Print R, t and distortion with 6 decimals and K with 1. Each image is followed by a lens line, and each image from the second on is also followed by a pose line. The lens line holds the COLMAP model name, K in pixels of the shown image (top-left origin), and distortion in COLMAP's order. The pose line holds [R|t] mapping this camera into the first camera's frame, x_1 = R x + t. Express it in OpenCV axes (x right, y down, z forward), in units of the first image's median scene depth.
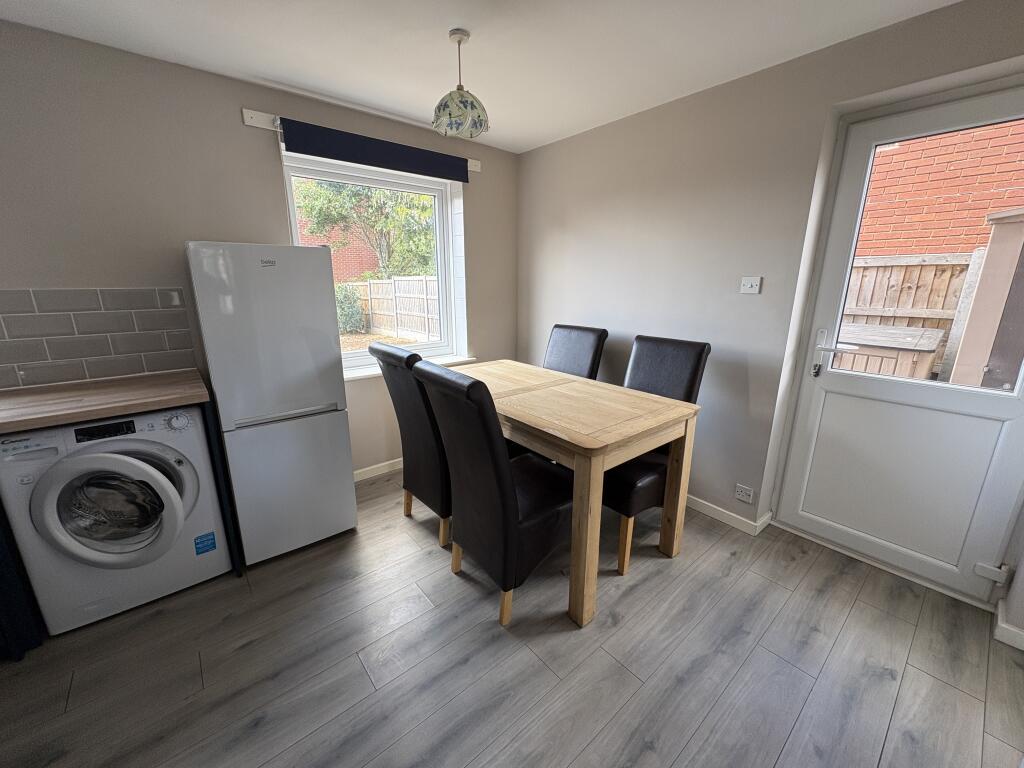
lens RADIAL K [[407.0, 0, 512.0], [0, 407.0, 384.0], [0, 0, 1]] dist [-0.000926, 0.000212]
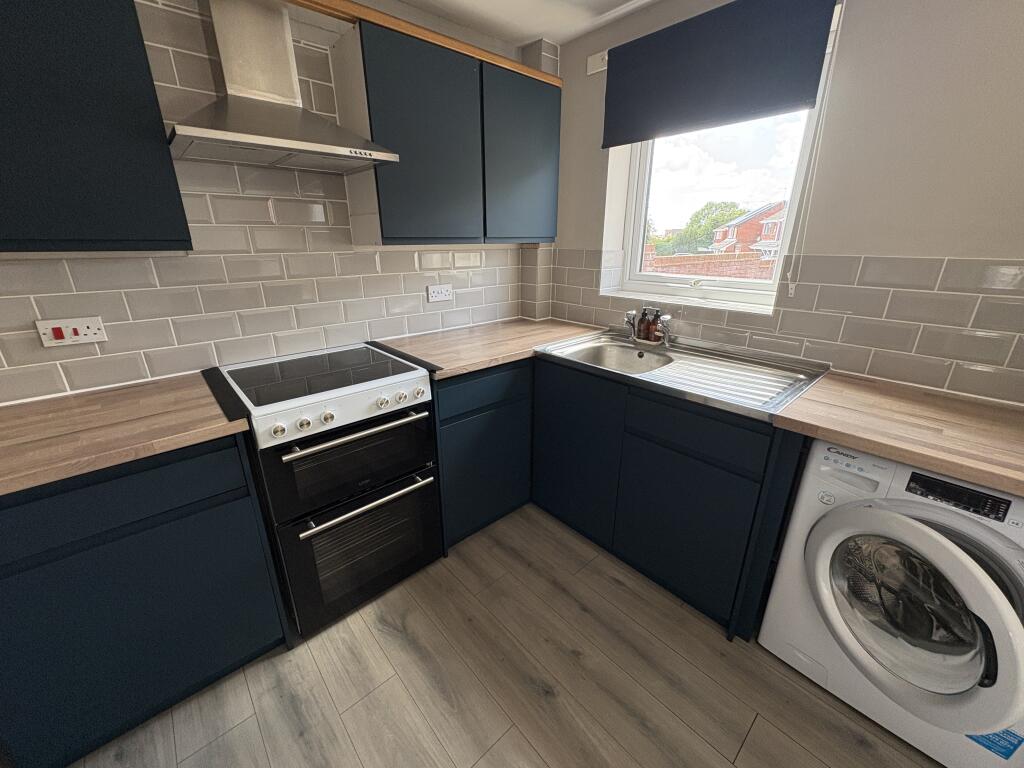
lens RADIAL K [[407.0, 0, 512.0], [0, 407.0, 384.0], [0, 0, 1]] dist [-0.000926, 0.000212]
pose [[0.032929, 0.336227, -0.941205, -0.480070], [-0.249540, 0.914657, 0.318013, -0.067091], [0.967804, 0.224397, 0.114021, 0.228096]]
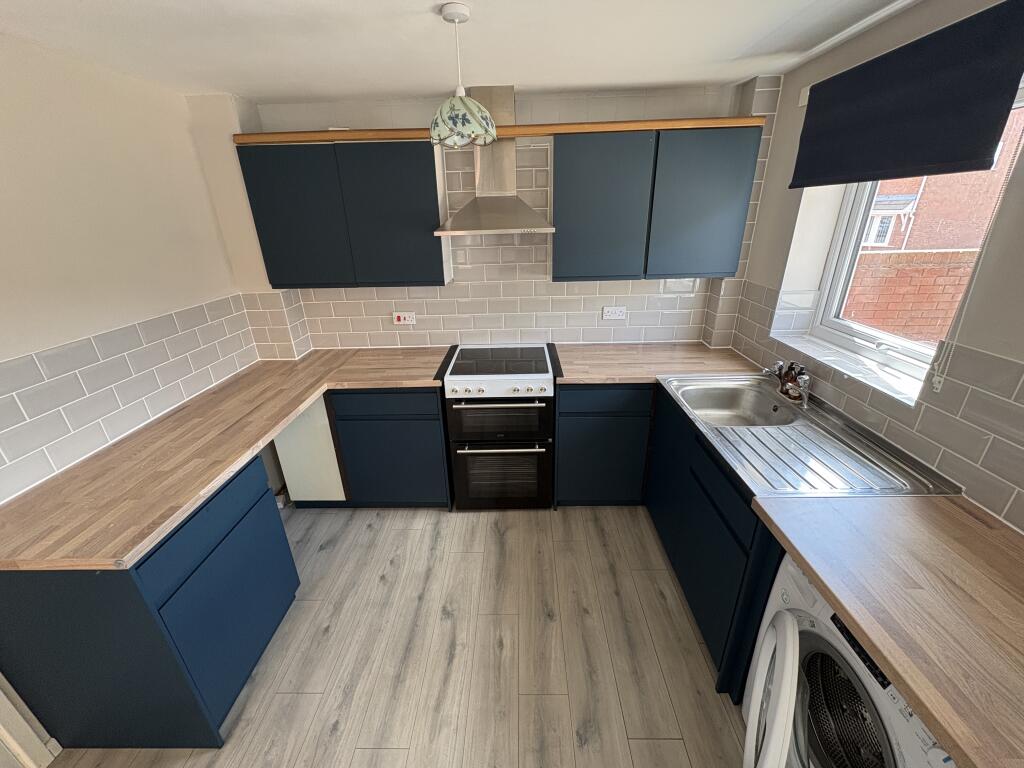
lens RADIAL K [[407.0, 0, 512.0], [0, 407.0, 384.0], [0, 0, 1]] dist [-0.000926, 0.000212]
pose [[-0.657891, 0.306068, -0.688115, -0.364665], [-0.164558, 0.833194, 0.527928, -0.419262], [0.734915, 0.460554, -0.497785, 0.735807]]
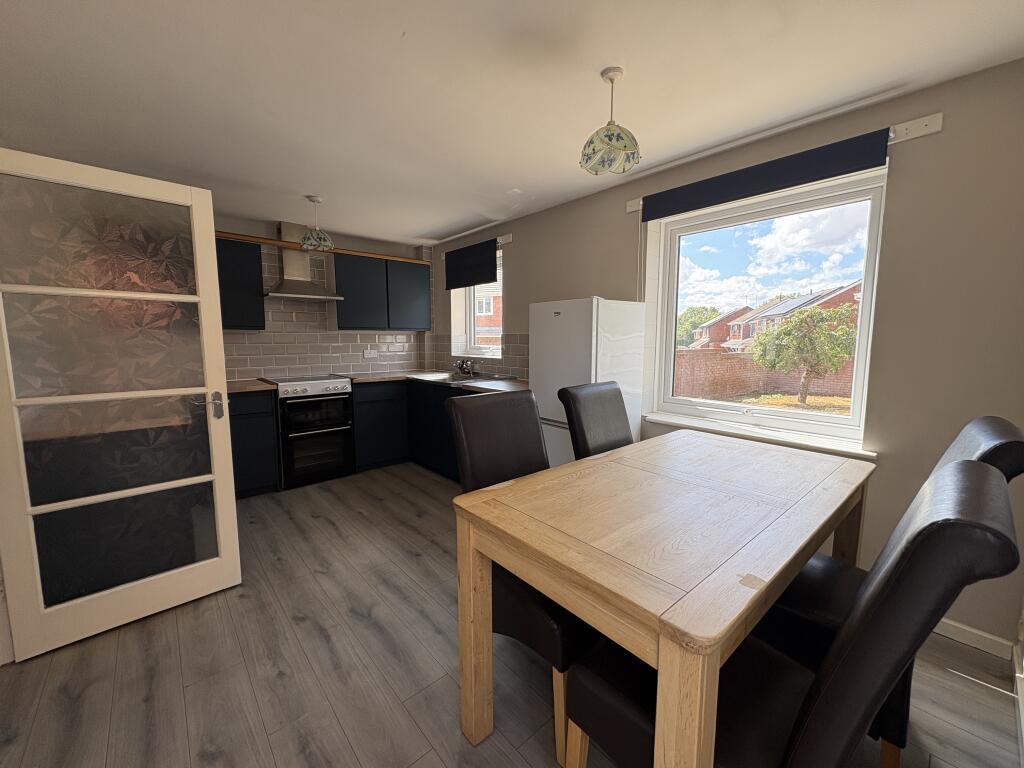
lens RADIAL K [[407.0, 0, 512.0], [0, 407.0, 384.0], [0, 0, 1]] dist [-0.000926, 0.000212]
pose [[0.025658, 0.111065, -0.993482, 0.947513], [-0.251656, 0.962521, 0.101105, -0.180362], [0.967477, 0.247421, 0.052647, 0.924682]]
